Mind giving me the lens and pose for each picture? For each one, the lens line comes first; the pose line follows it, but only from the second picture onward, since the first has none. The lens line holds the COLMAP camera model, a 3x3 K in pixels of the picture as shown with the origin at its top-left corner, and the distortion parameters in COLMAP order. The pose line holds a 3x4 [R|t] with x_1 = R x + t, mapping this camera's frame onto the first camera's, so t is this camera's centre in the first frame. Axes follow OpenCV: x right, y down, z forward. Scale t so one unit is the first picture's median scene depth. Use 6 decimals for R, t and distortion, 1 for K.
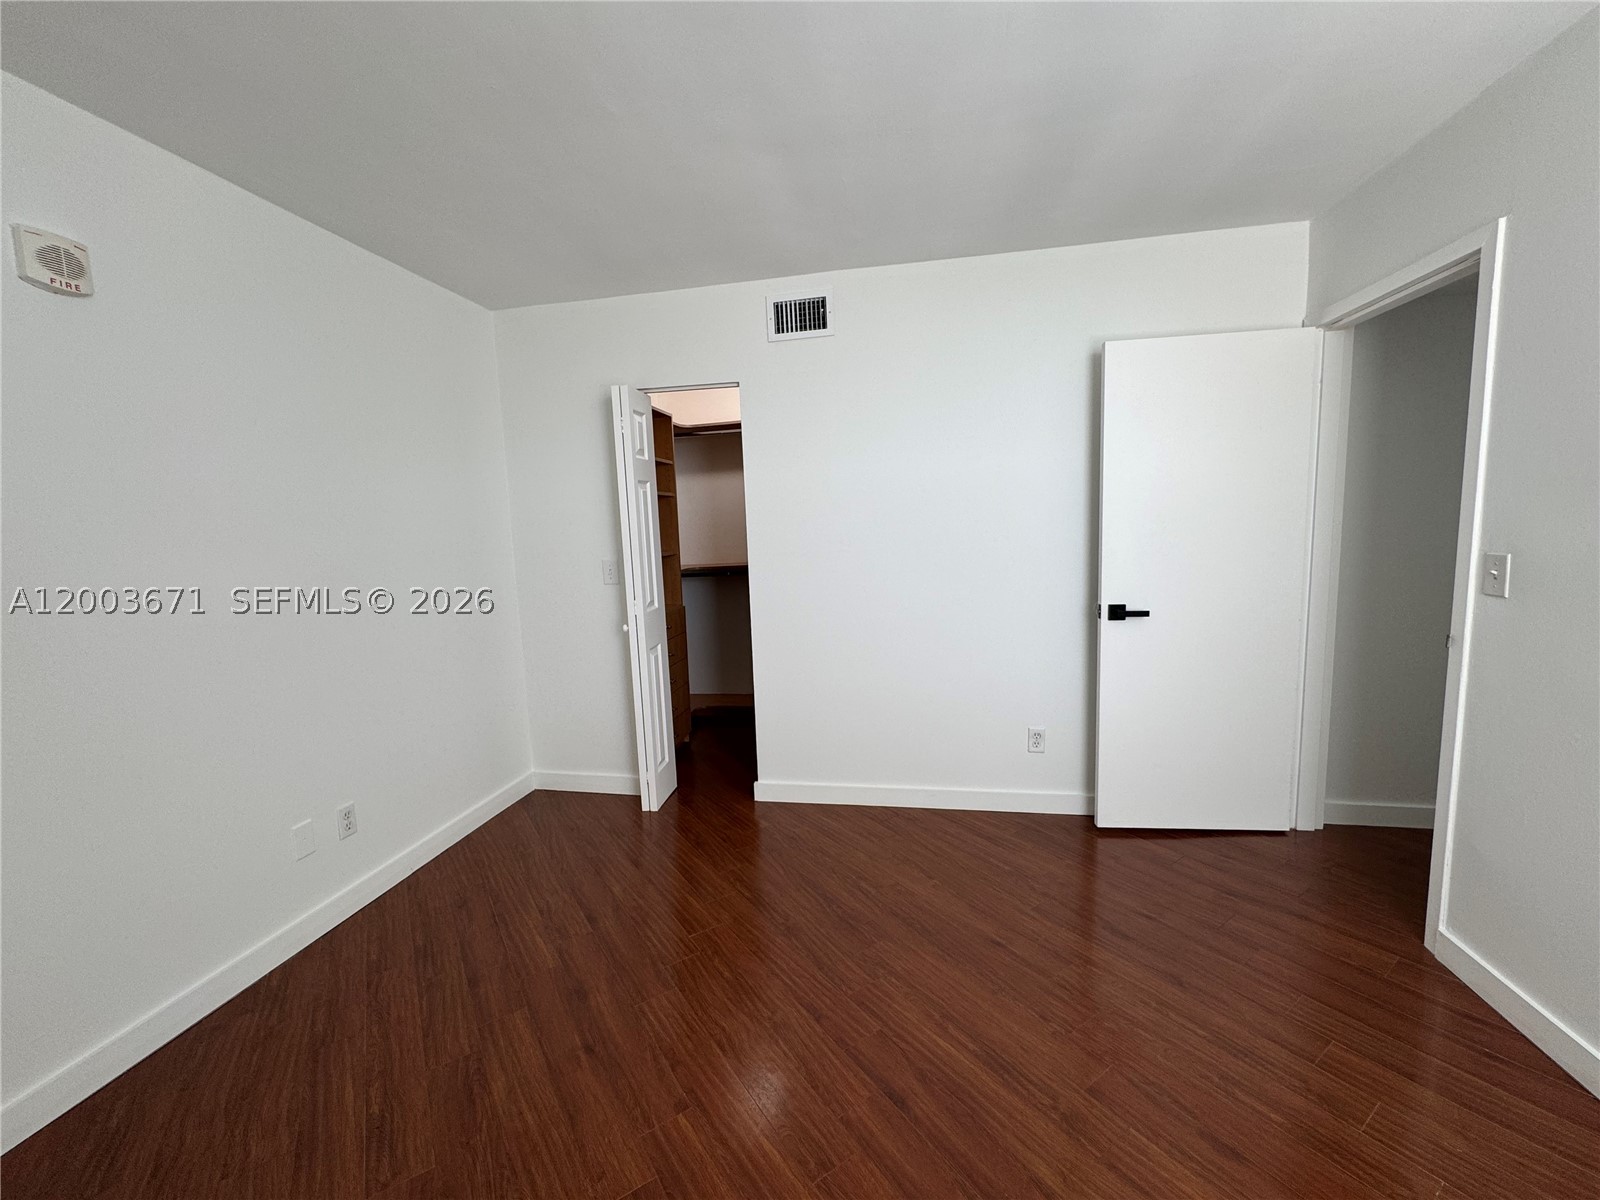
lens RADIAL K [[639.7, 0, 796.7], [0, 639.7, 601.4], [0, 0, 1]] dist [-0.003892, -0.000235]
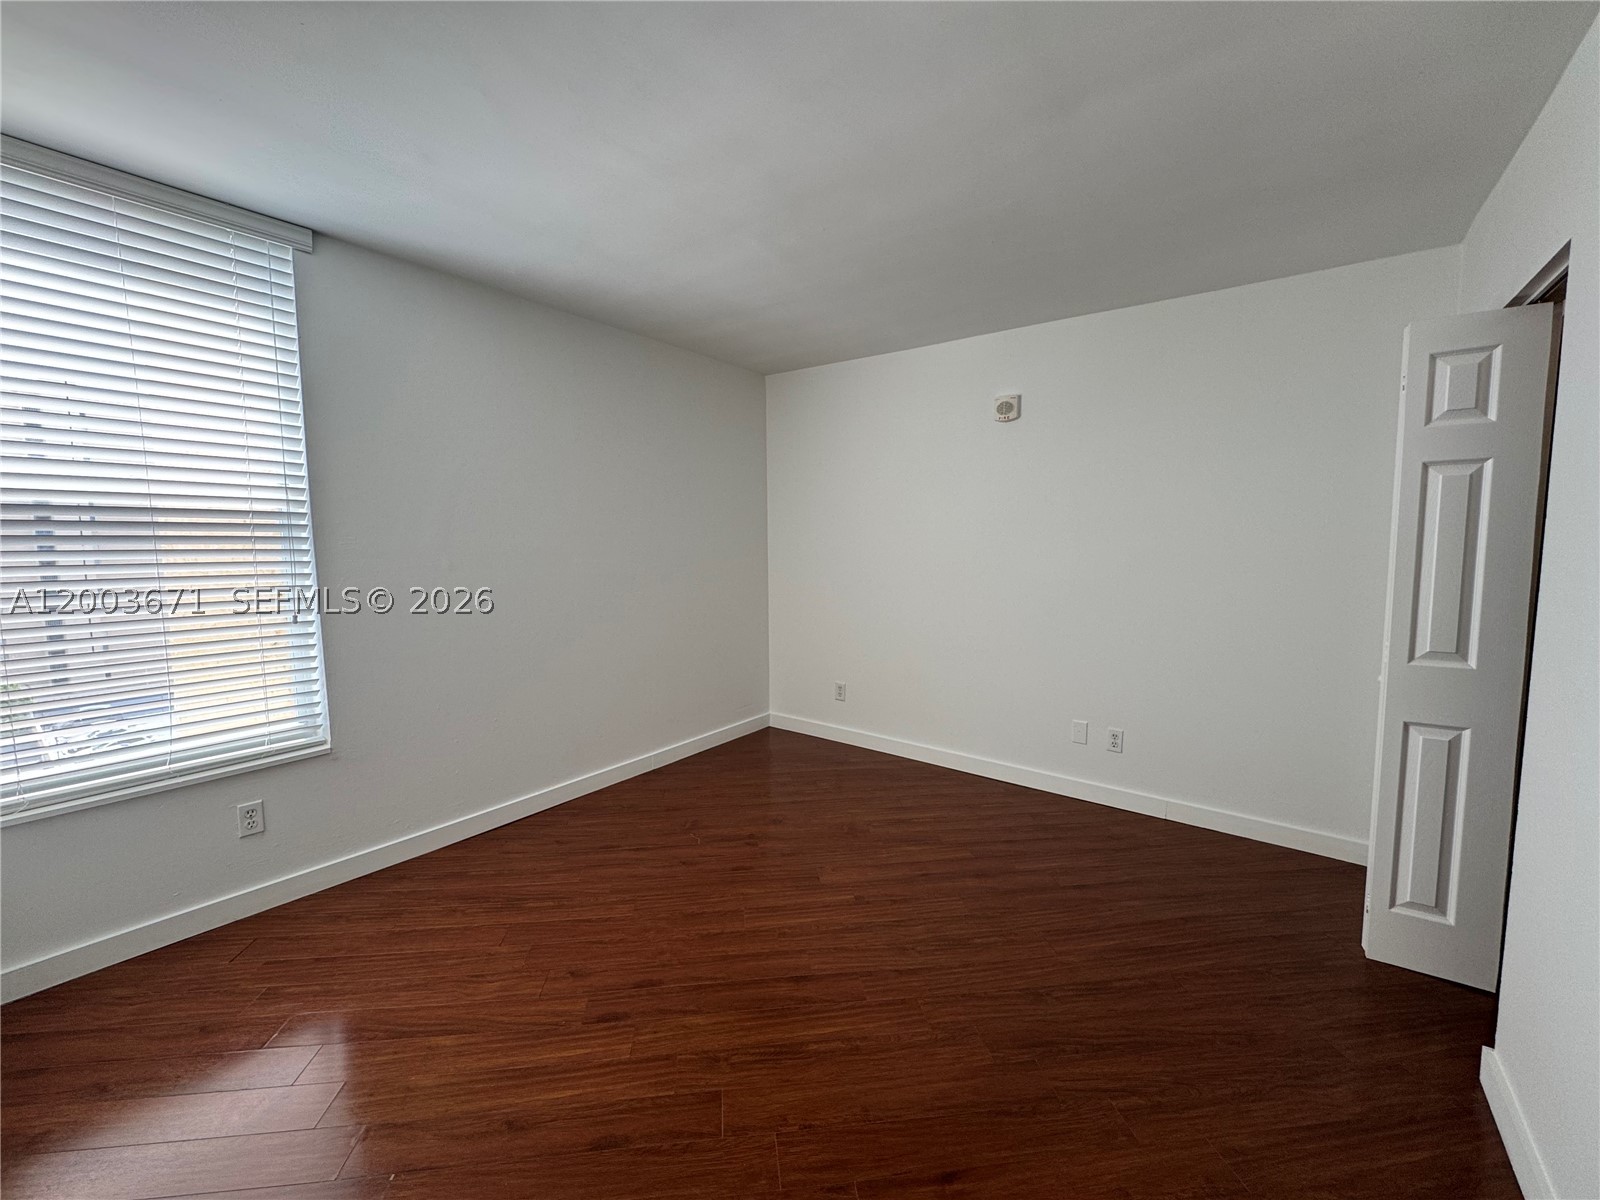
lens RADIAL K [[639.7, 0, 799.4], [0, 639.7, 594.4], [0, 0, 1]] dist [-0.003892, -0.000235]
pose [[-0.441655, 0.111837, -0.890188, 1.217662], [-0.090942, 0.981510, 0.168429, -0.210710], [0.892564, 0.155343, -0.423318, 1.413551]]
